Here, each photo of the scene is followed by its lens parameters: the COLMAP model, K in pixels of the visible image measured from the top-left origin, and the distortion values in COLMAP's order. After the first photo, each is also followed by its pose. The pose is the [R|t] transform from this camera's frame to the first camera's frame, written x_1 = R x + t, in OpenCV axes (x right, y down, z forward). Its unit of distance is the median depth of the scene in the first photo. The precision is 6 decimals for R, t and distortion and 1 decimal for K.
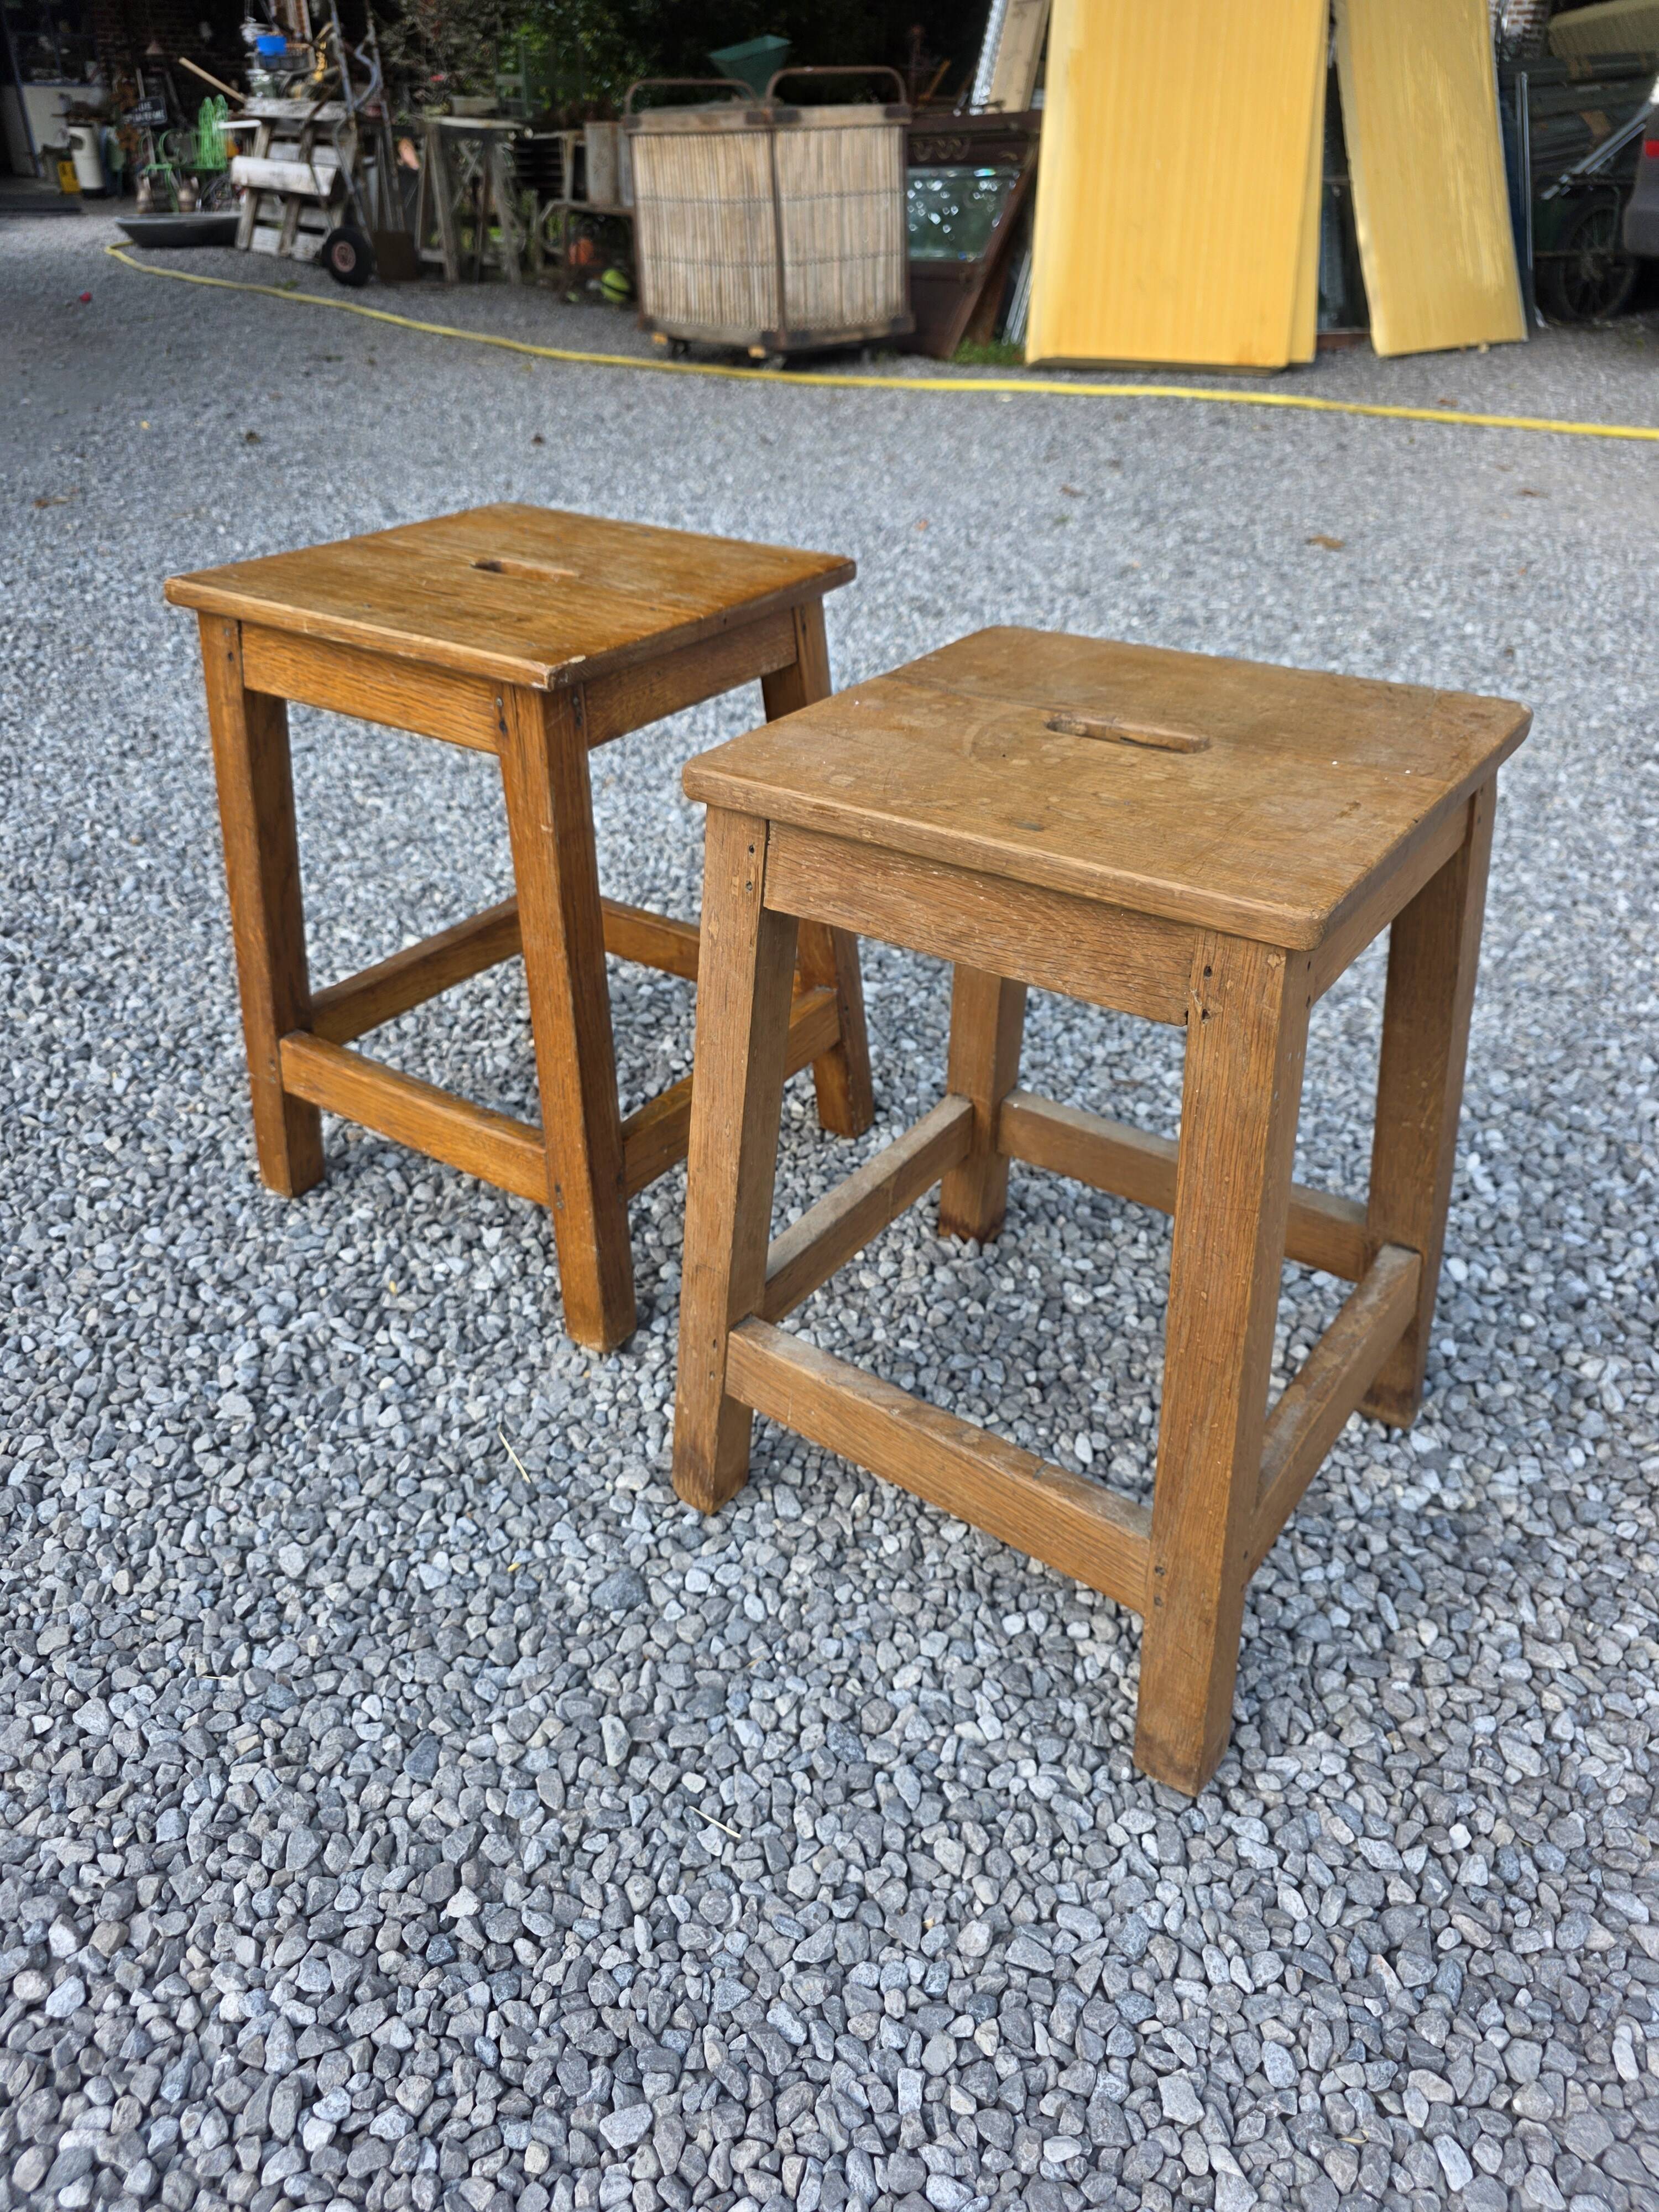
lens RADIAL K [[1512.2, 0, 816.5], [0, 1512.2, 1123.7], [0, 0, 1]] dist [0.026527, -0.028319]
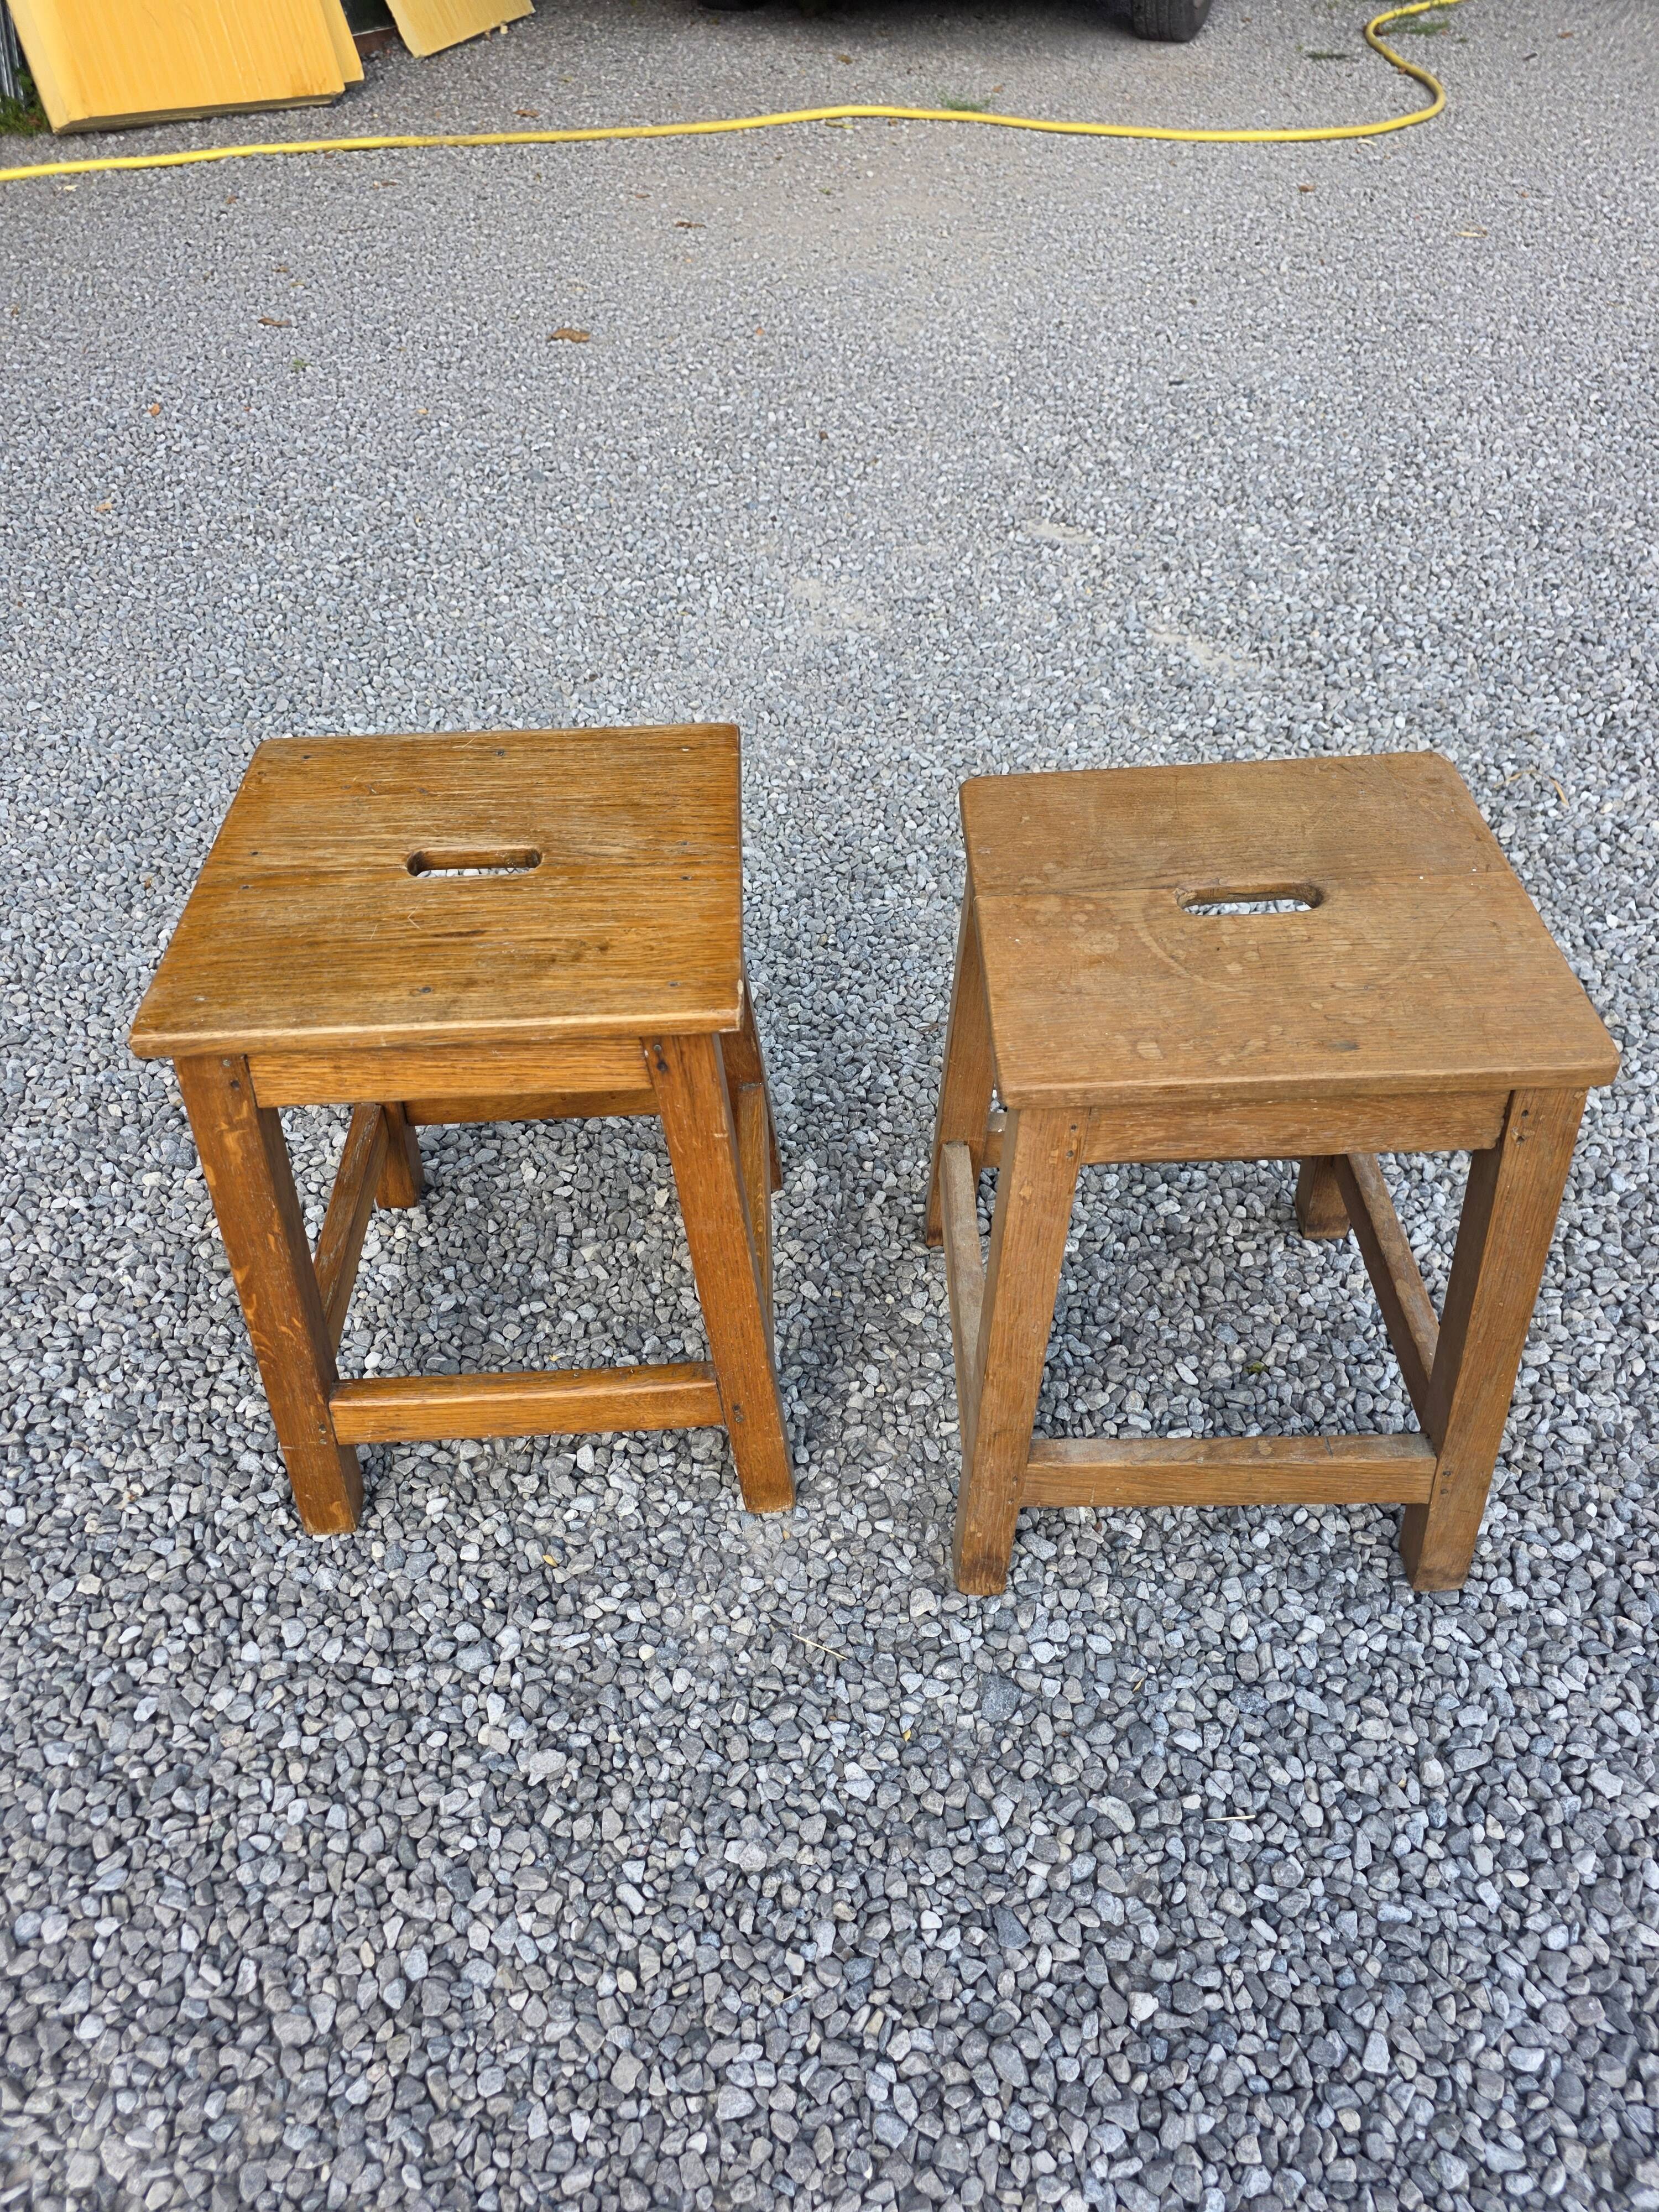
lens RADIAL K [[1512.2, 0, 828.7], [0, 1512.2, 1089.8], [0, 0, 1]] dist [0.026527, -0.028319]
pose [[0.804775, -0.421980, 0.417457, -0.509864], [0.343742, 0.904674, 0.251808, -0.434264], [-0.483920, -0.059151, 0.873111, 0.085340]]
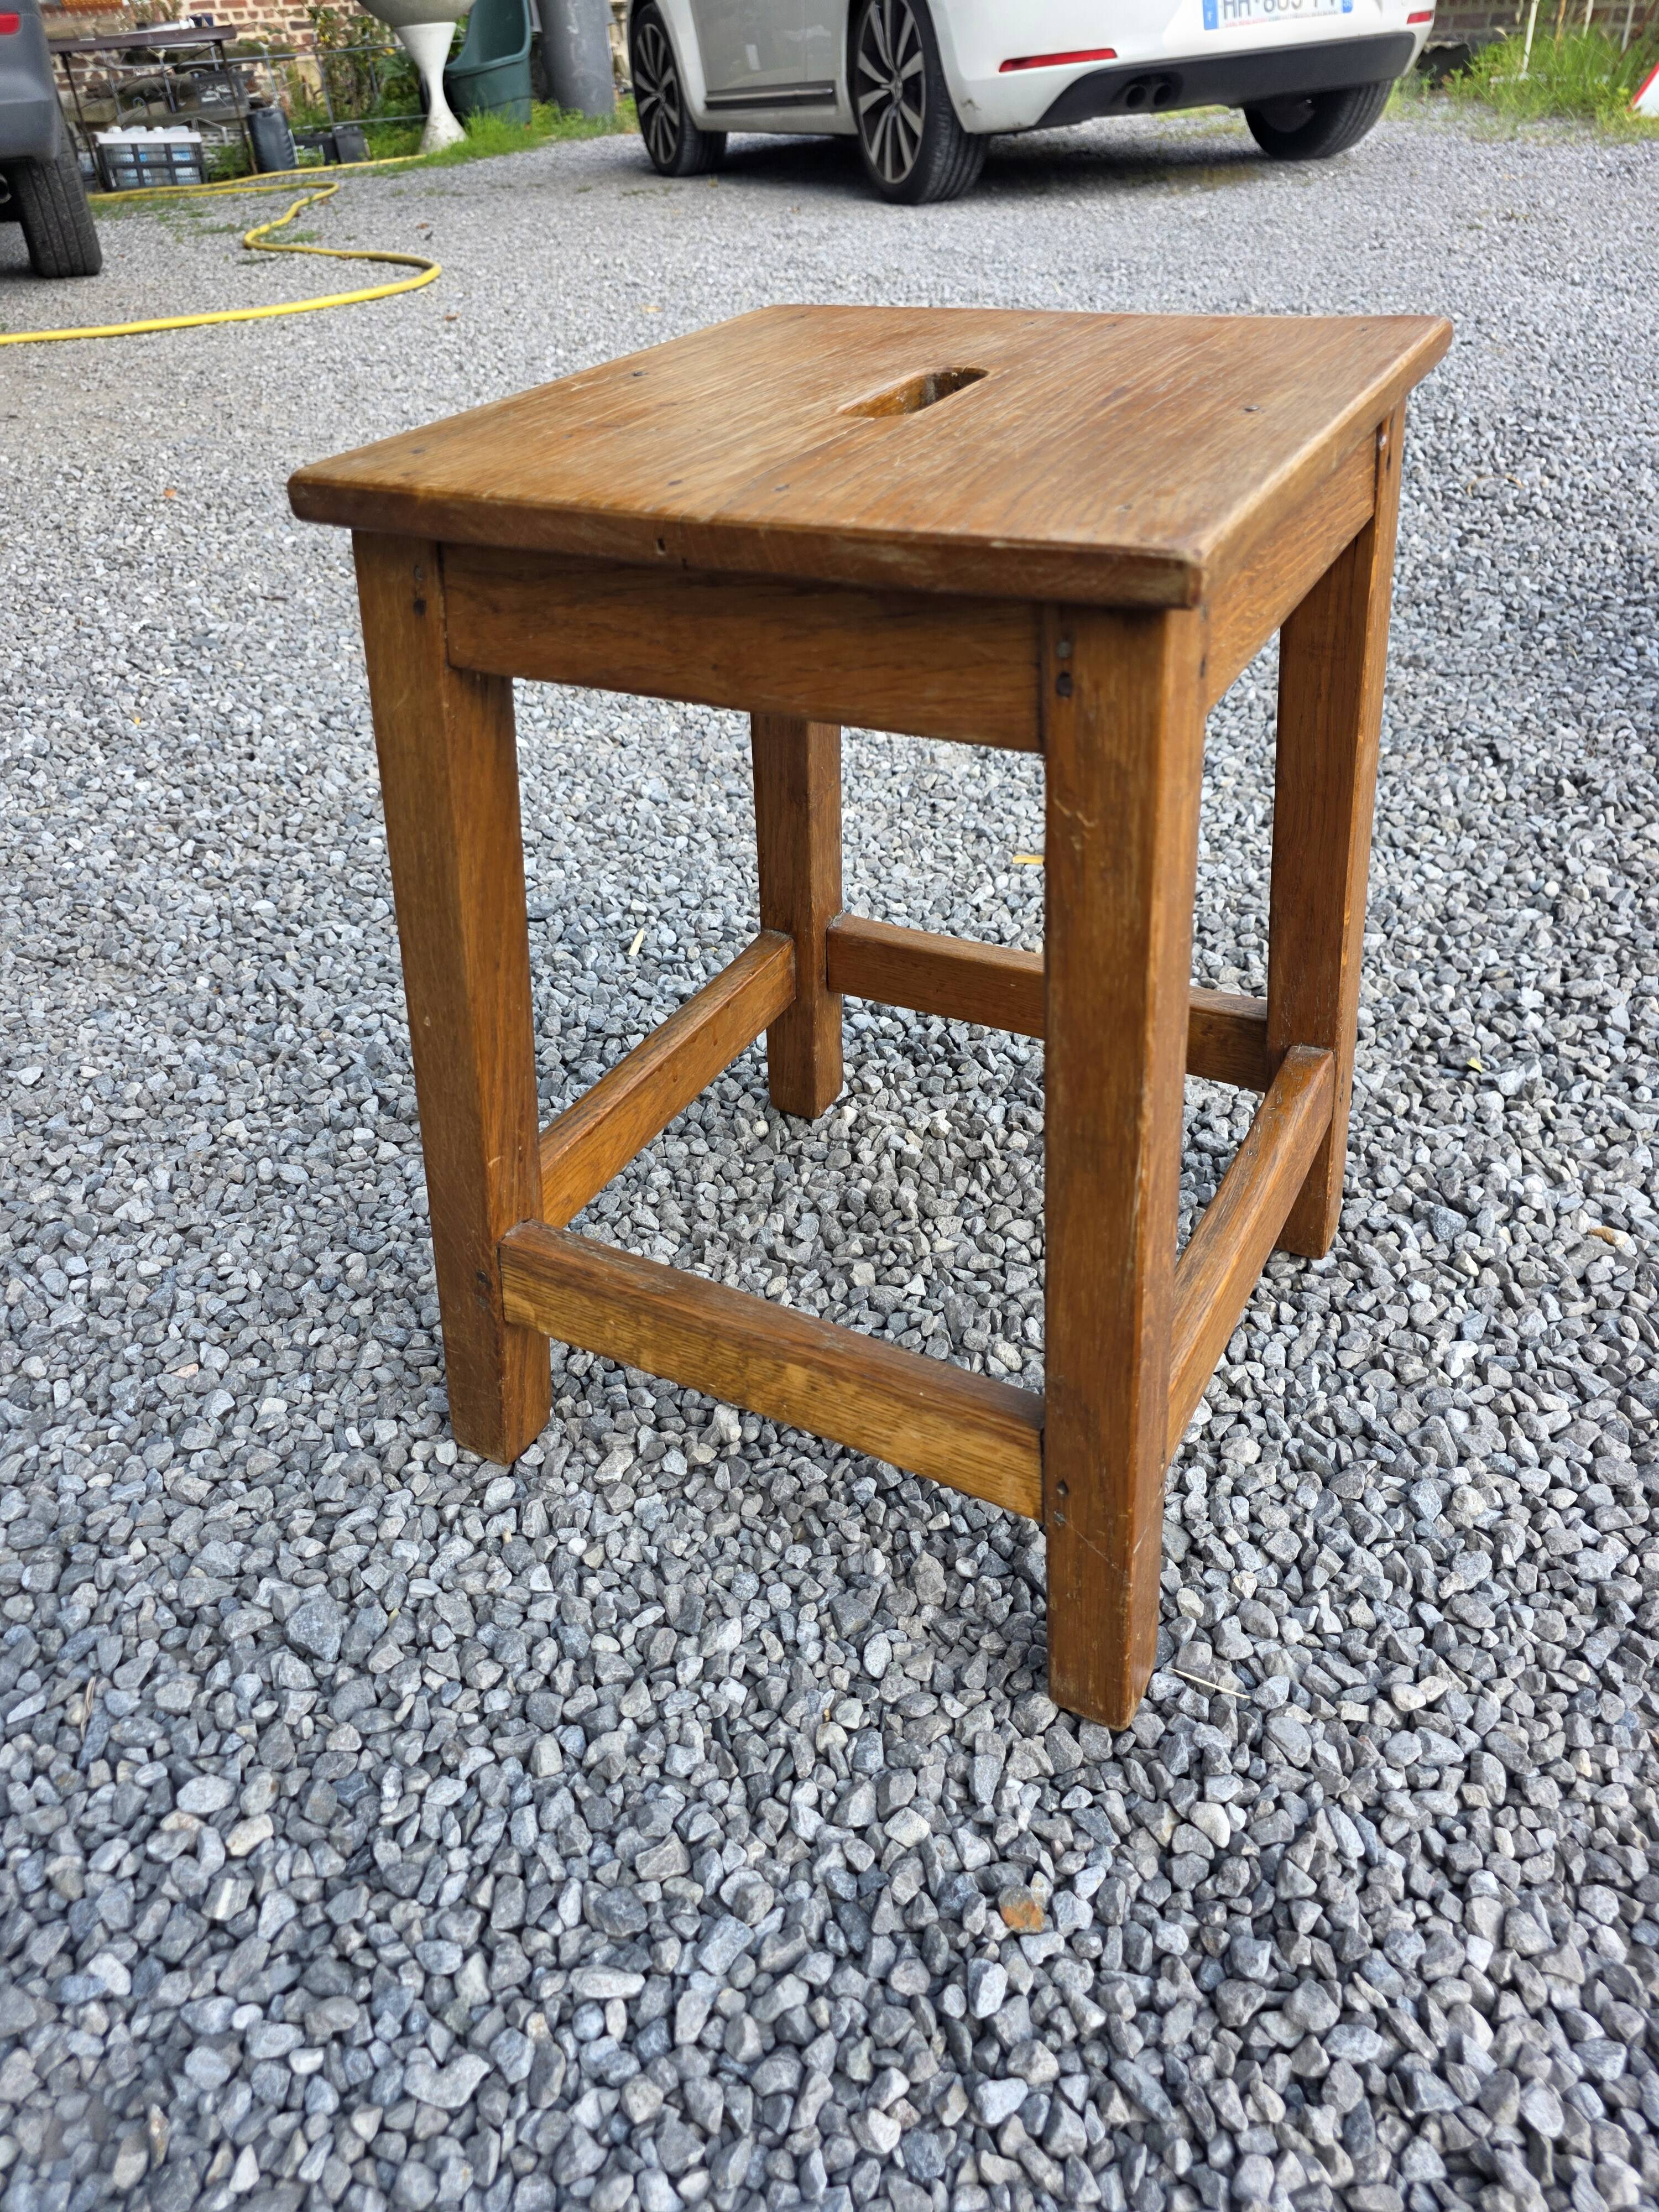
lens RADIAL K [[1497.8, 0, 821.0], [0, 1497.8, 1107.7], [0, 0, 1]] dist [0.008755, 0.001349]
pose [[0.106602, -0.603730, 0.790030, -1.167764], [0.595362, 0.675132, 0.435592, -0.904952], [-0.796354, 0.423919, 0.431408, 1.596631]]
